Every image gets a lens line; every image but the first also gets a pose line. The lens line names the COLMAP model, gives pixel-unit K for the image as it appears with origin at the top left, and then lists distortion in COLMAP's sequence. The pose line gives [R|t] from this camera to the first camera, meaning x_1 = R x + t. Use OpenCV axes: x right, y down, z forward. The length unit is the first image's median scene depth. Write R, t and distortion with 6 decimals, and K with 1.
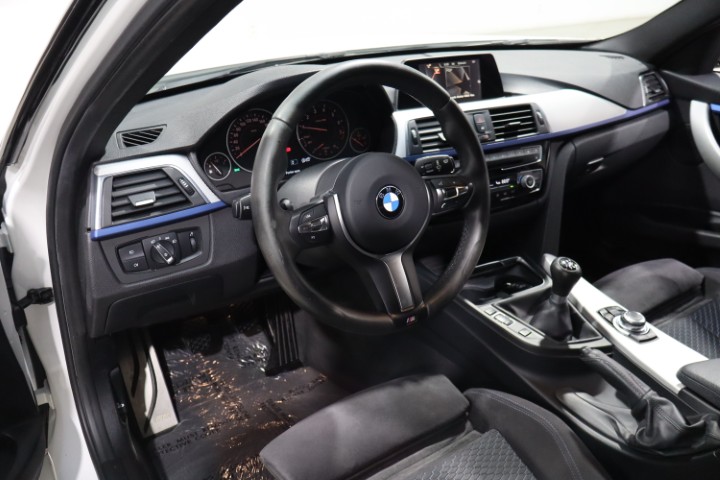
lens RADIAL K [[618.7, 0, 359.5], [0, 618.7, 240.4], [0, 0, 1]] dist [-0.038415, 0.009736]
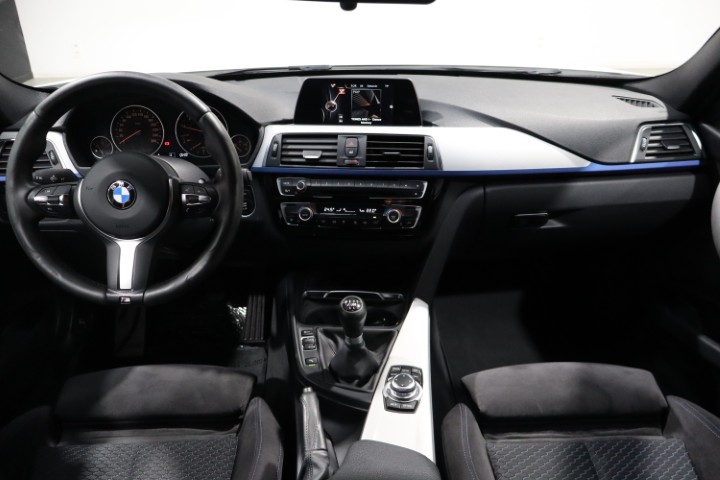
lens RADIAL K [[618.7, 0, 360.3], [0, 618.7, 240.2], [0, 0, 1]] dist [-0.038415, 0.009736]
pose [[0.841604, 0.220098, -0.493214, 0.698552], [-0.224870, 0.973078, 0.050528, -0.095137], [0.491056, 0.068384, 0.868439, 0.154868]]
